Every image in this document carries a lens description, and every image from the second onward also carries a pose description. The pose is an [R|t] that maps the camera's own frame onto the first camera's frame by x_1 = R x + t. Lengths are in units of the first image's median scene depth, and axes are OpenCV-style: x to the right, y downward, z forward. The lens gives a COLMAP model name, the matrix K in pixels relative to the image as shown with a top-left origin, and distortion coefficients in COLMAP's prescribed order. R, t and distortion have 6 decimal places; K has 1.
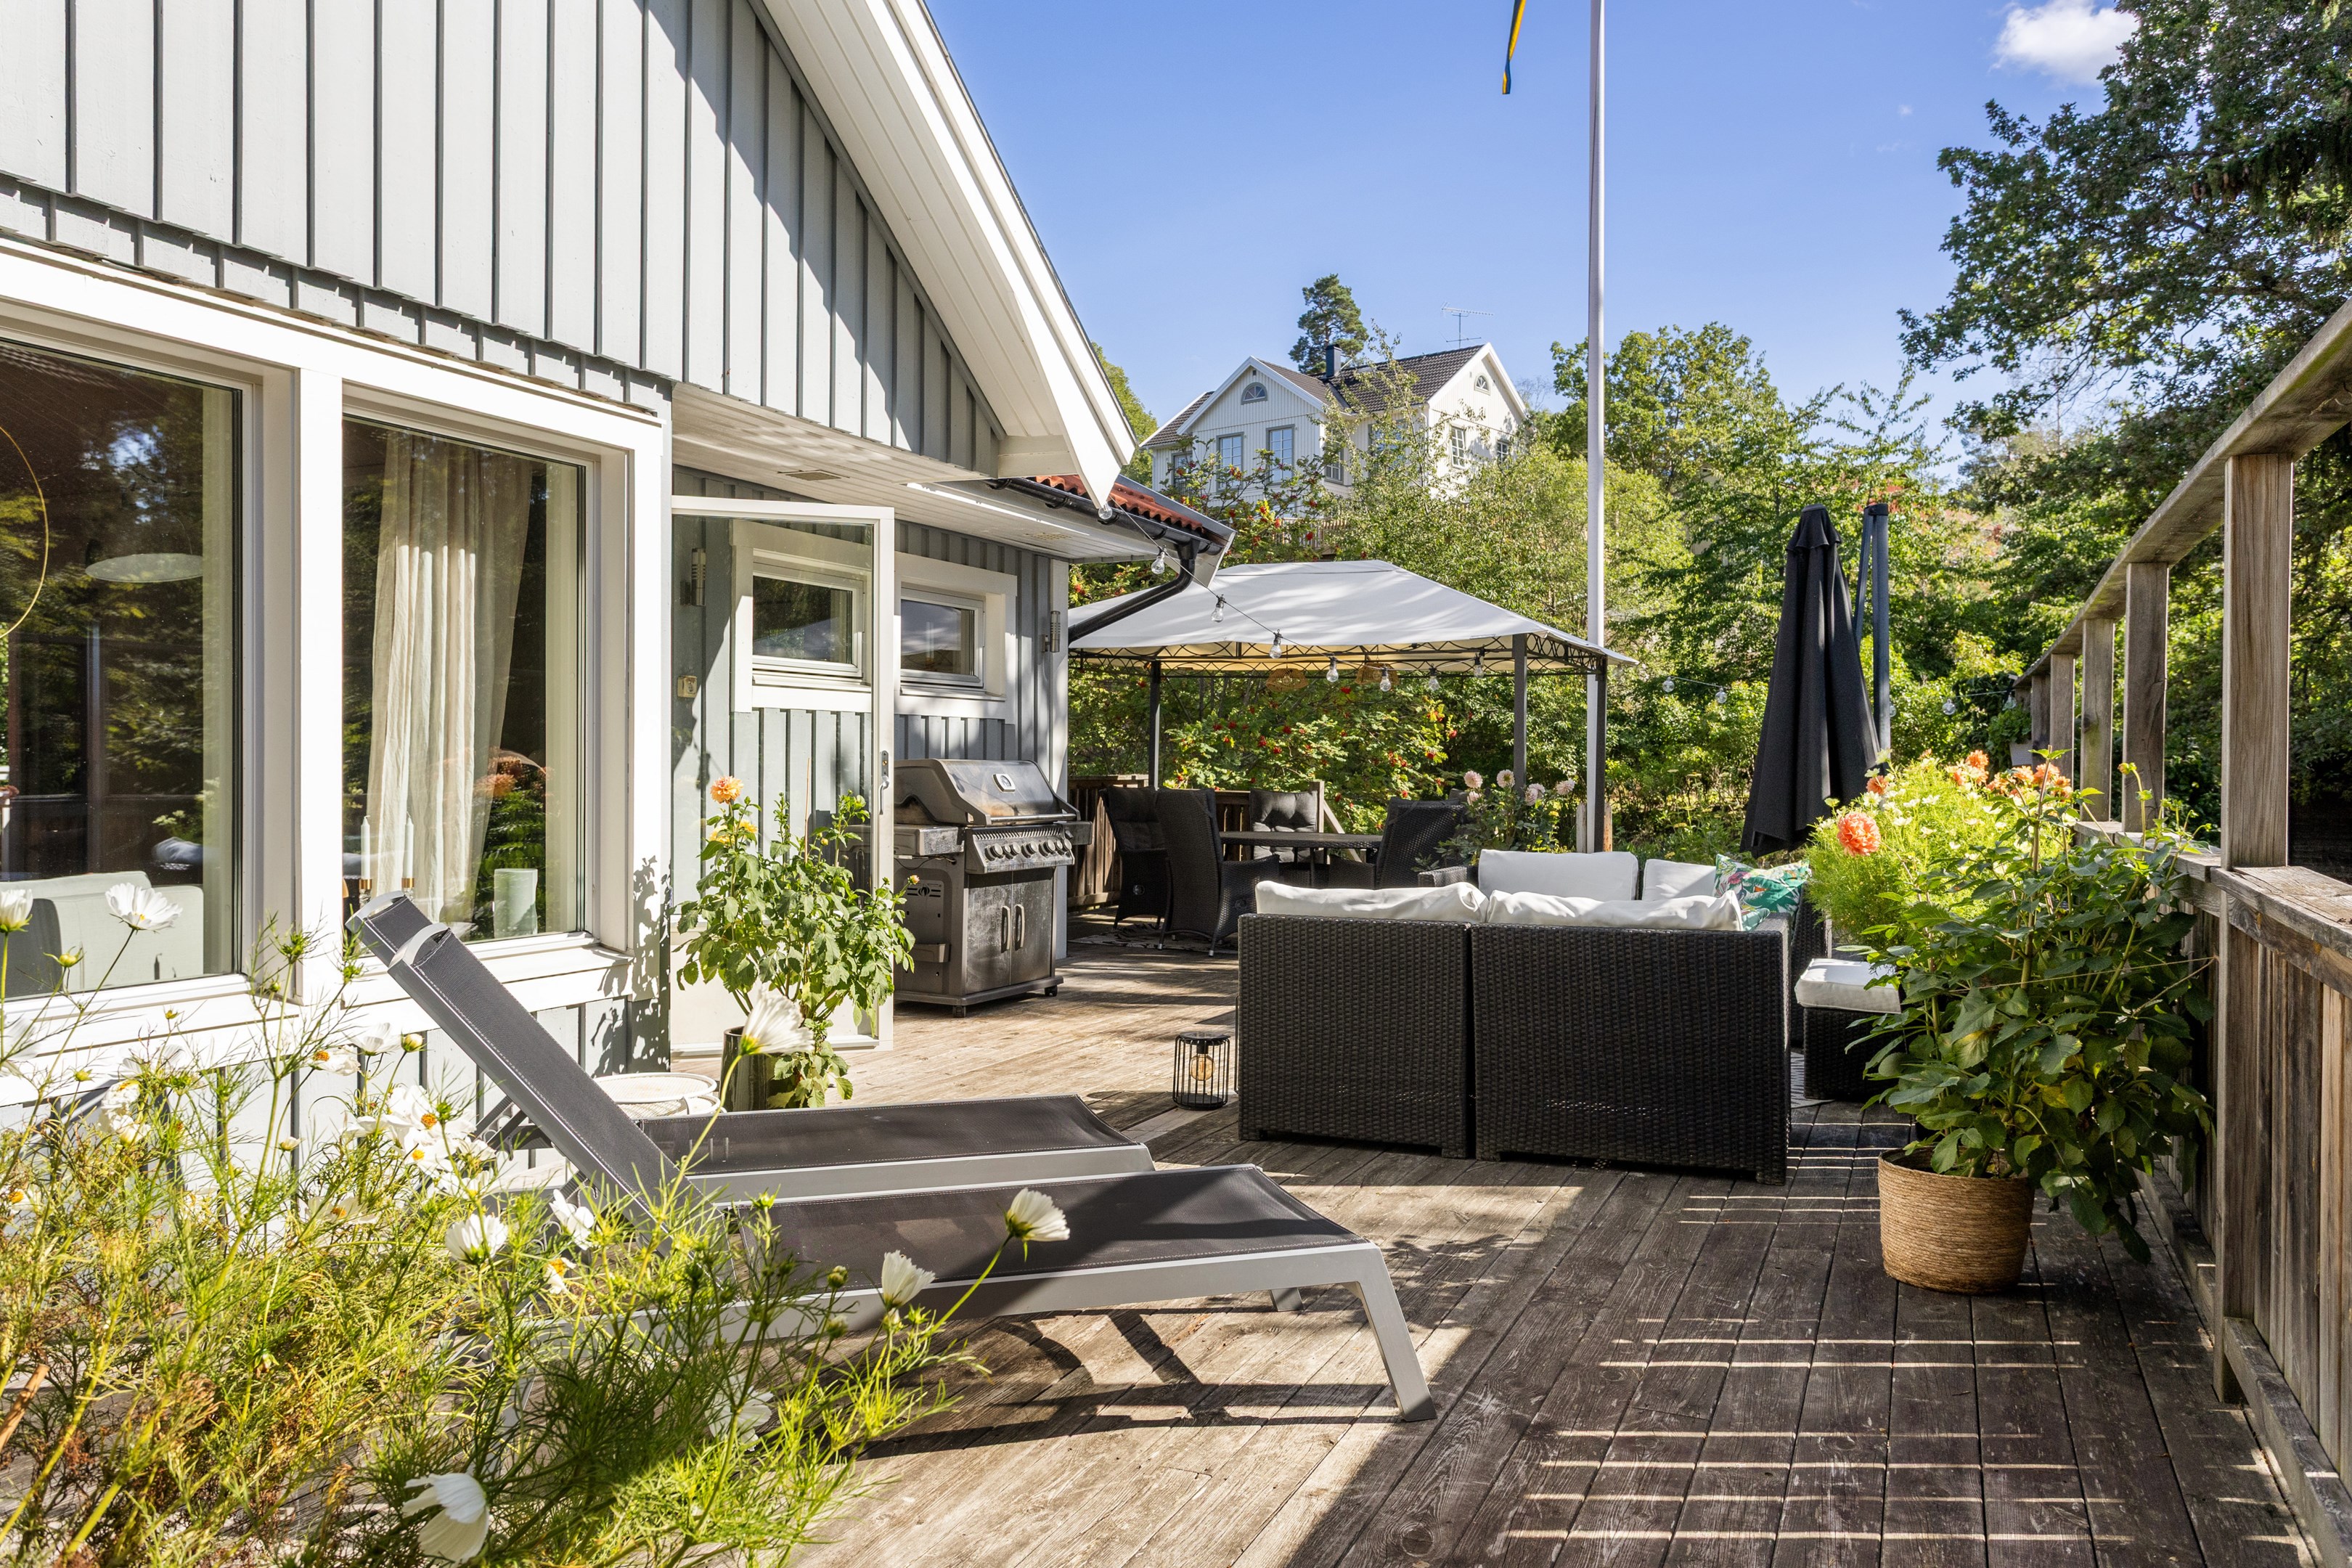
lens RADIAL K [[1704.8, 0, 1176.0], [0, 1704.8, 784.0], [0, 0, 1]] dist [0.000531, -0.001418]
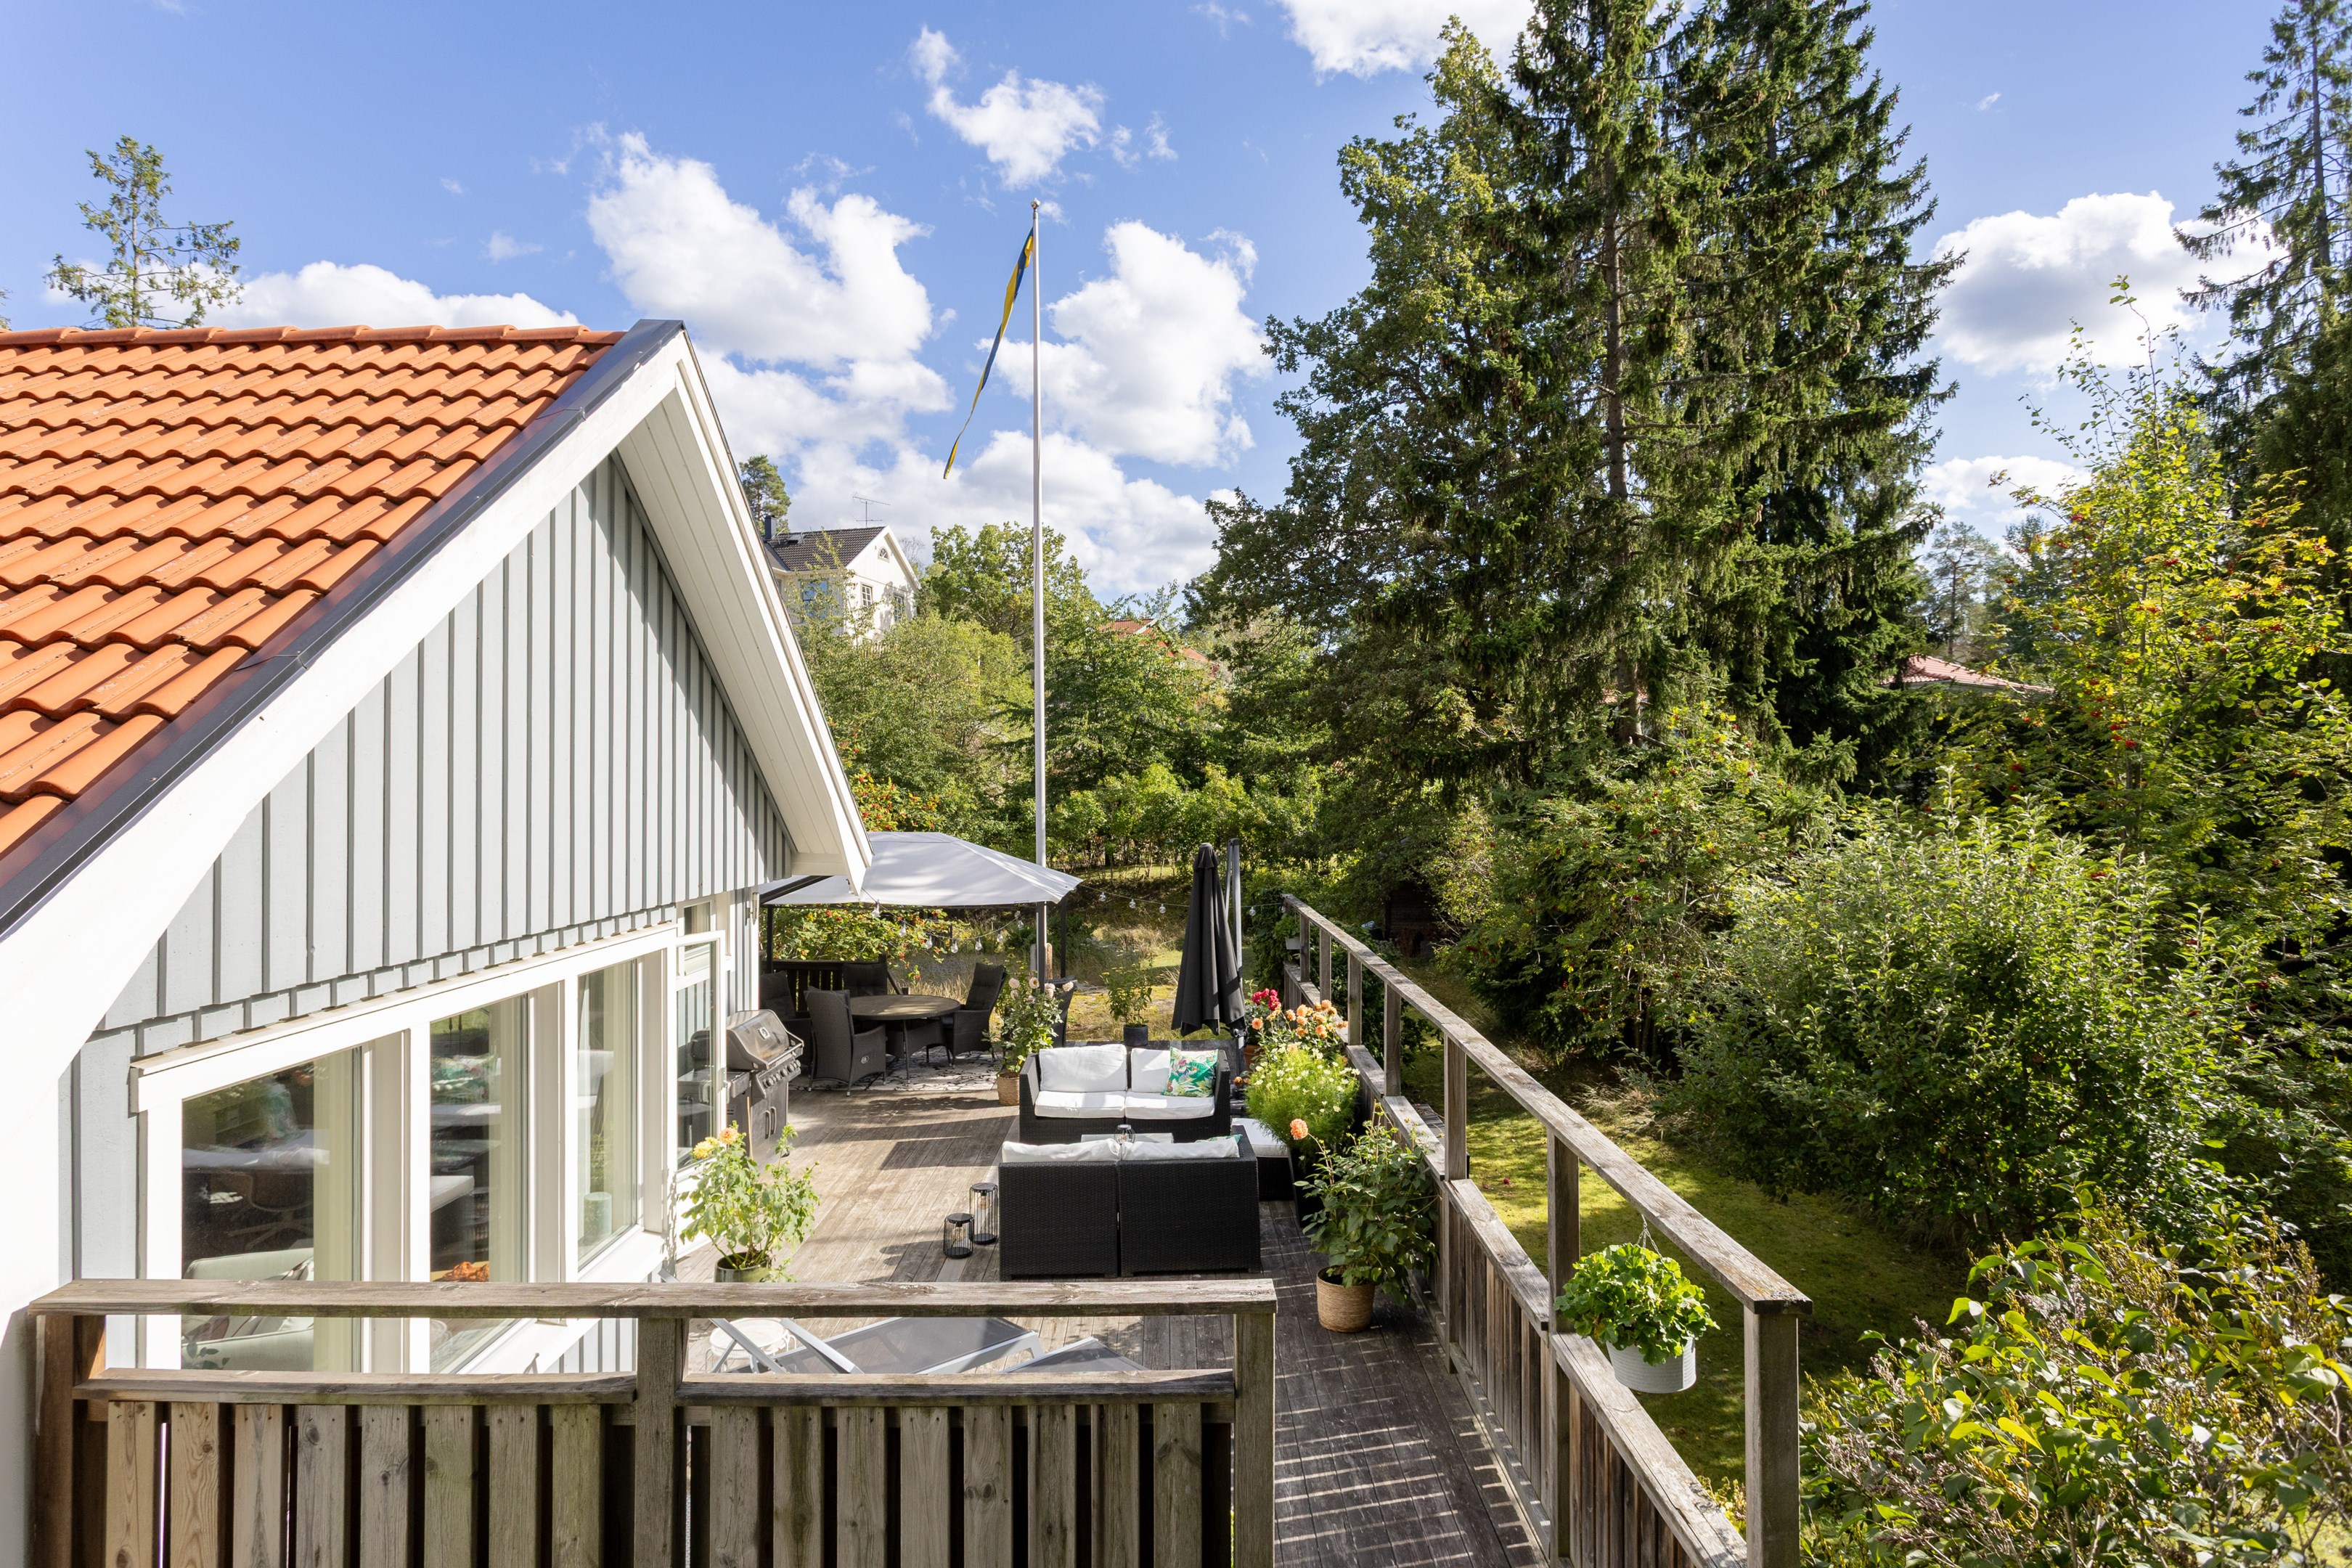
lens RADIAL K [[1267.9, 0, 1176.0], [0, 1267.9, 784.0], [0, 0, 1]] dist [0.004282, 0.000442]
pose [[0.908324, -0.009896, 0.418150, -0.093958], [0.013763, 0.999886, -0.006233, -0.085467], [-0.418041, 0.011416, 0.908356, -0.102509]]
